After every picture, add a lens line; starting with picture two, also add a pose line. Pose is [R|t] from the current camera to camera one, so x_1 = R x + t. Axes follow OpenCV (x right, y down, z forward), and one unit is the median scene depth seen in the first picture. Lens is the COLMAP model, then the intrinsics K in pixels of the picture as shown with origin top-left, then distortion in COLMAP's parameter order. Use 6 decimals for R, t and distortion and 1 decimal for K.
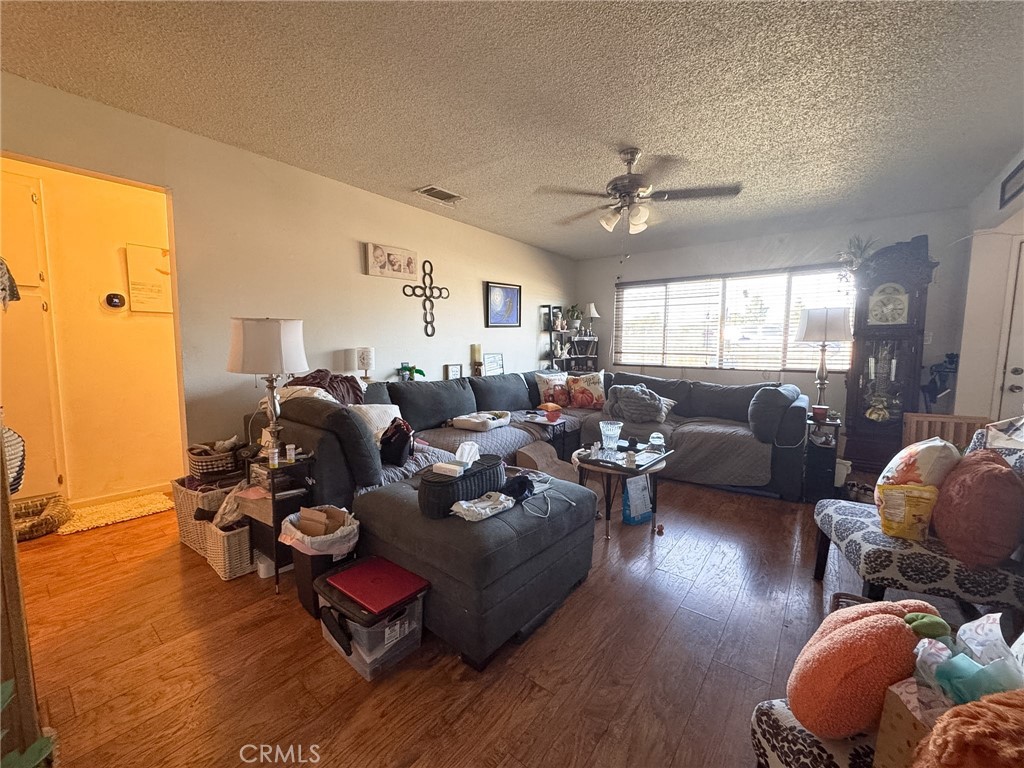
lens RADIAL K [[411.3, 0, 513.5], [0, 411.3, 383.2], [0, 0, 1]] dist [-0.000954, 0.000297]
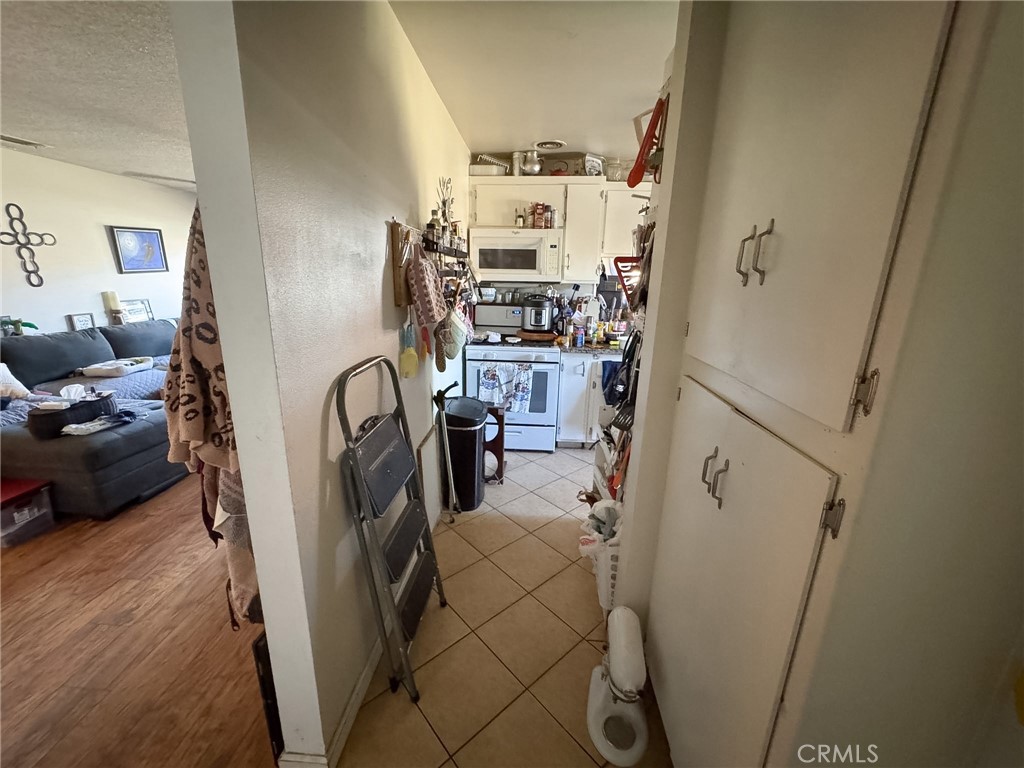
lens RADIAL K [[411.3, 0, 508.7], [0, 411.3, 383.4], [0, 0, 1]] dist [-0.000954, 0.000297]
pose [[0.830278, -0.132663, 0.541330, 0.166592], [0.035328, 0.981833, 0.186430, -0.032207], [-0.556228, -0.135665, 0.819881, -0.443843]]
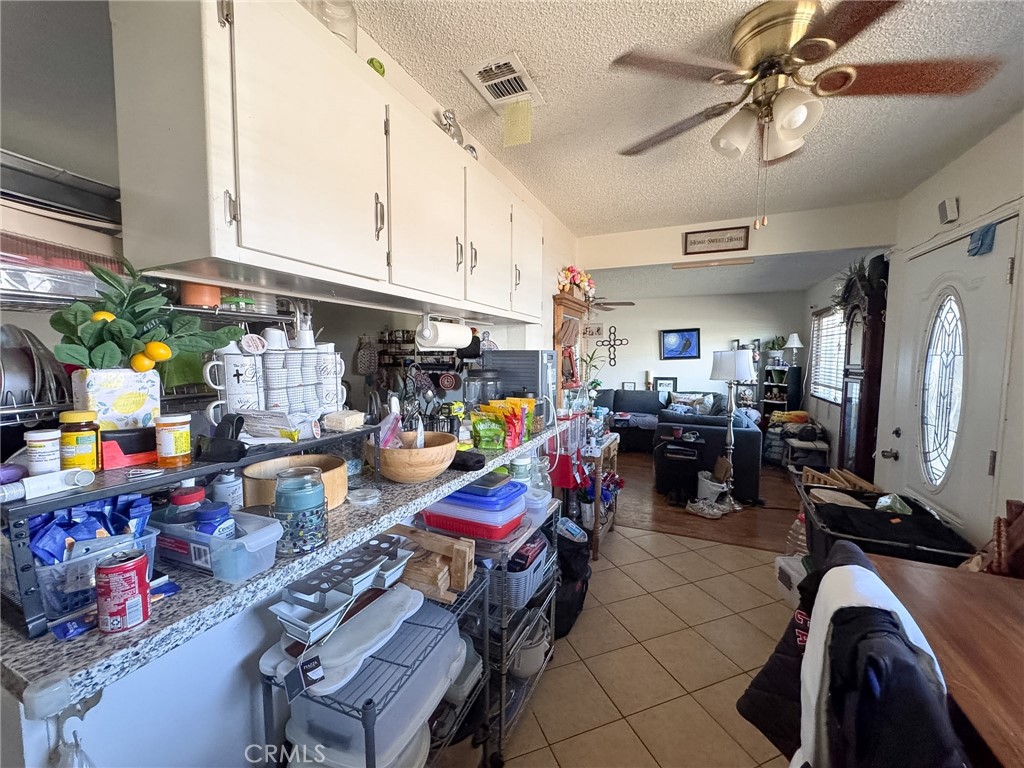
lens RADIAL K [[411.3, 0, 509.9], [0, 411.3, 385.7], [0, 0, 1]] dist [-0.000954, 0.000297]
pose [[0.246238, 0.063830, -0.967105, 1.512720], [-0.092222, 0.994845, 0.042180, -0.062861], [0.964812, 0.078802, 0.250855, 0.094105]]
